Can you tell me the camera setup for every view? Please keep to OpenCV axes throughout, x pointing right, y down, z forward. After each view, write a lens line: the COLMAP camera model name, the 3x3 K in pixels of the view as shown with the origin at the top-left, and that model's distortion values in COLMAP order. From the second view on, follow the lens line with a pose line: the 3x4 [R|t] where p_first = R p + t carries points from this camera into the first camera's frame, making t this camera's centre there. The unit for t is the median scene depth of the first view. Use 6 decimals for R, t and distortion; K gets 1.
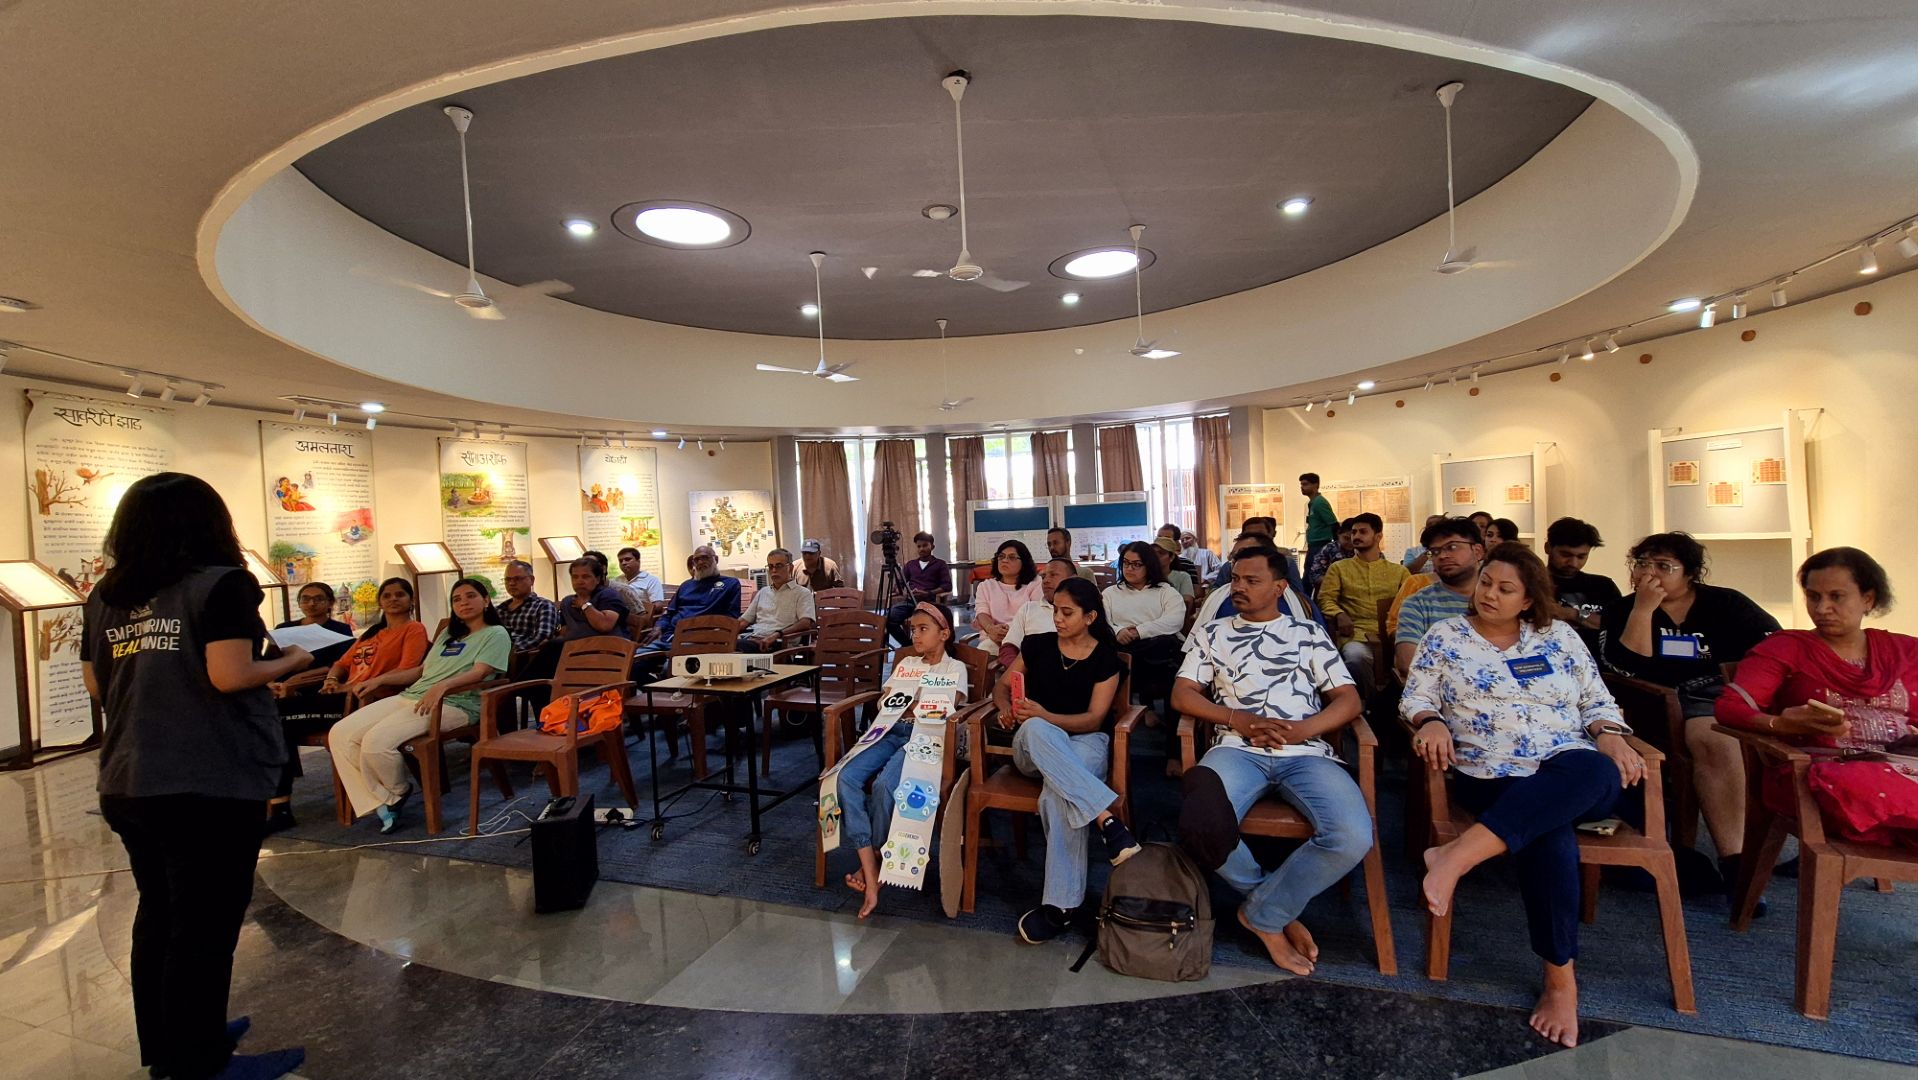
lens RADIAL K [[639.5, 0, 959.0], [0, 639.5, 540.0], [0, 0, 1]] dist [-0.000113, -0.000043]
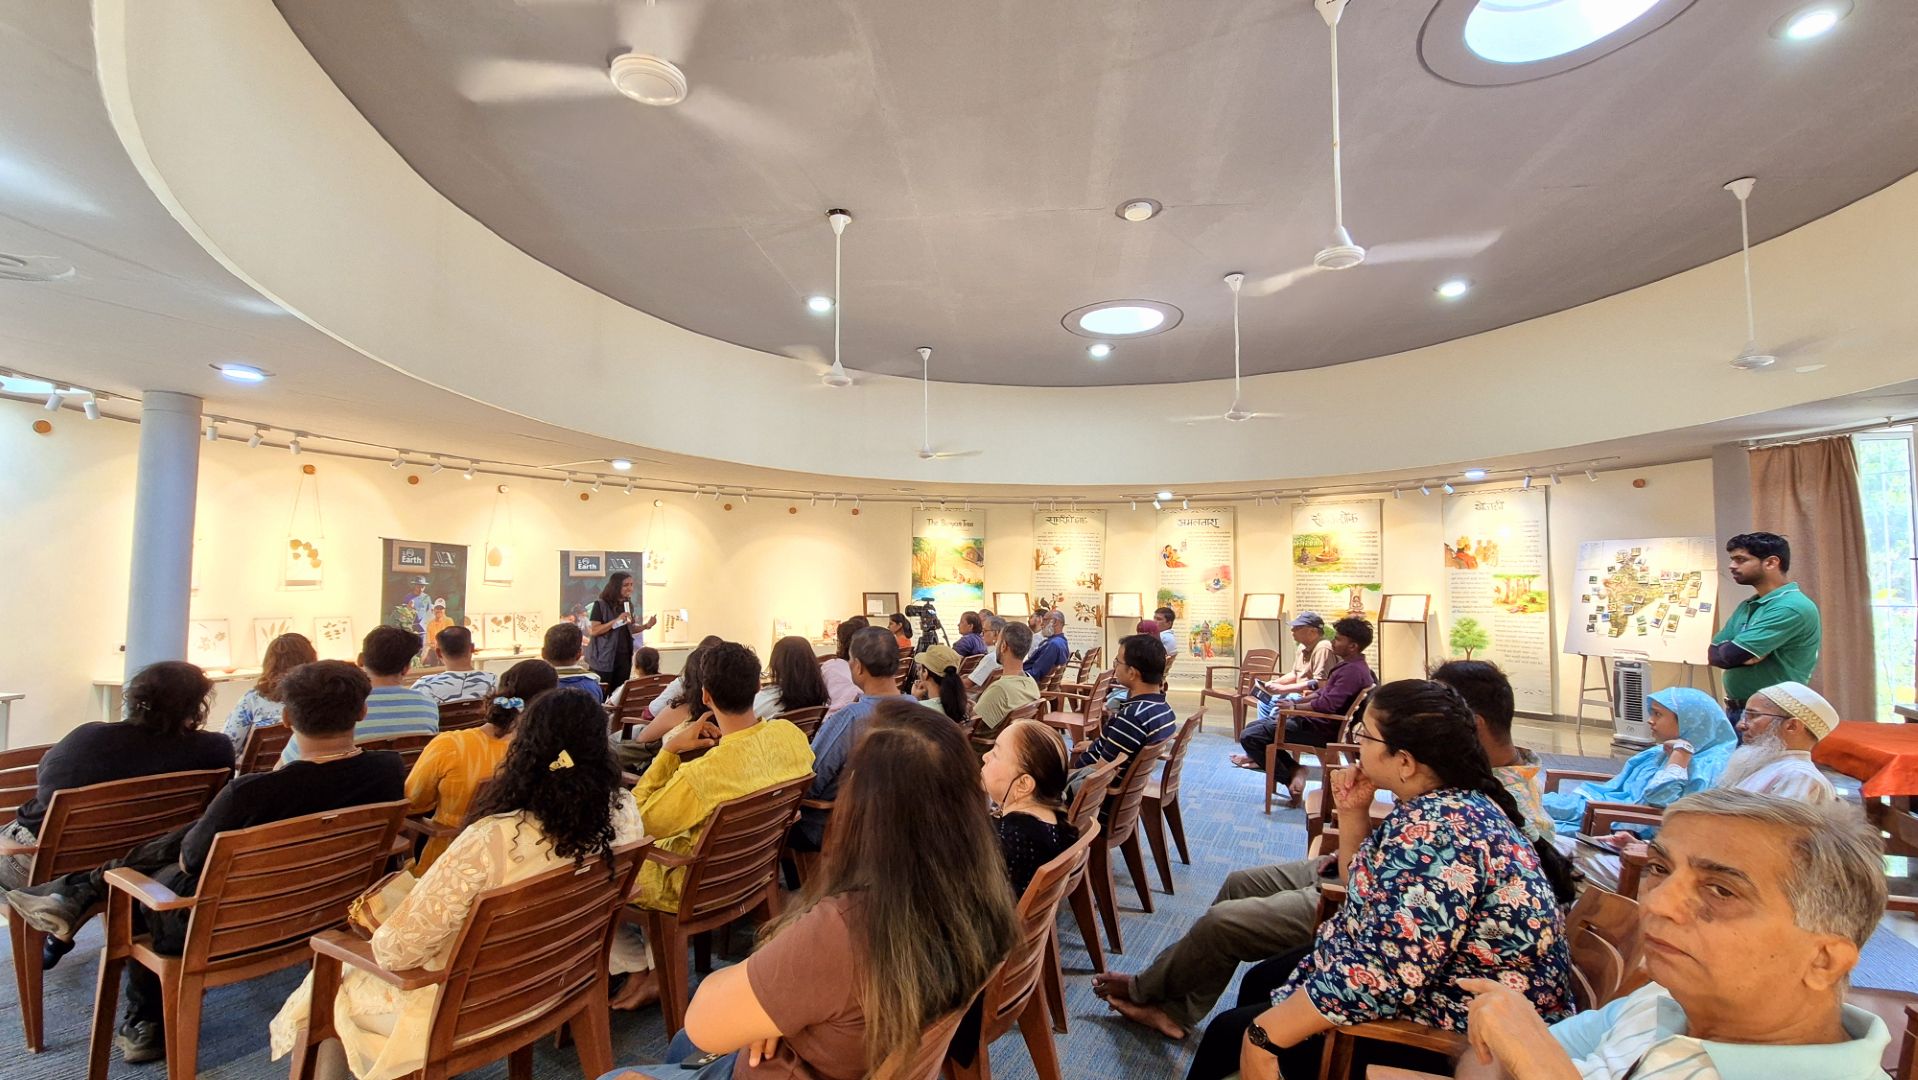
lens RADIAL K [[737.1, 0, 957.2], [0, 737.1, 557.5], [0, 0, 1]] dist [0.000832, 0.000087]
pose [[0.088441, 0.003036, -0.996077, 0.420885], [-0.041760, 0.999127, -0.000663, -0.033253], [0.995206, 0.041655, 0.088490, 0.258001]]
